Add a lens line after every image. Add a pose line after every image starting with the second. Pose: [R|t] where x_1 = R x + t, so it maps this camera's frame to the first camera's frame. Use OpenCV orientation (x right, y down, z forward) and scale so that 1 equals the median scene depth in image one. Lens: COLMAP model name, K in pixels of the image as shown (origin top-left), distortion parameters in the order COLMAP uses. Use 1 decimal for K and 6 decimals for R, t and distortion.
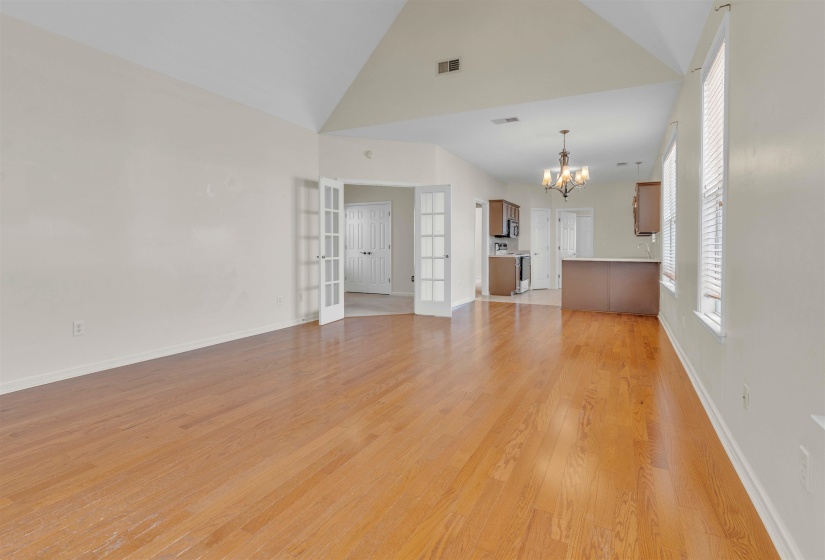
lens RADIAL K [[411.7, 0, 422.8], [0, 411.7, 257.8], [0, 0, 1]] dist [-0.003545, -0.000330]
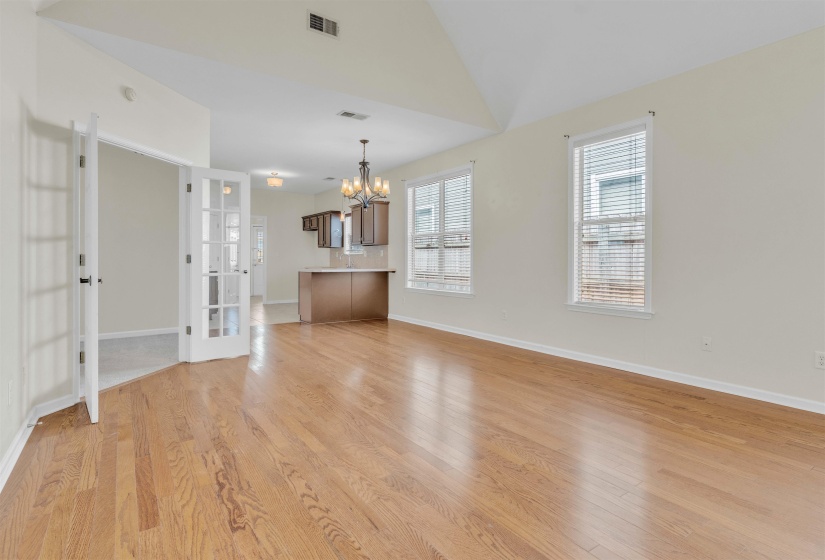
lens RADIAL K [[411.7, 0, 422.8], [0, 411.7, 257.8], [0, 0, 1]] dist [-0.003545, -0.000330]
pose [[0.481756, 0.000884, 0.876305, -0.275618], [0.019569, 0.999739, -0.011767, -0.007464], [-0.876087, 0.022817, 0.481613, 0.243474]]
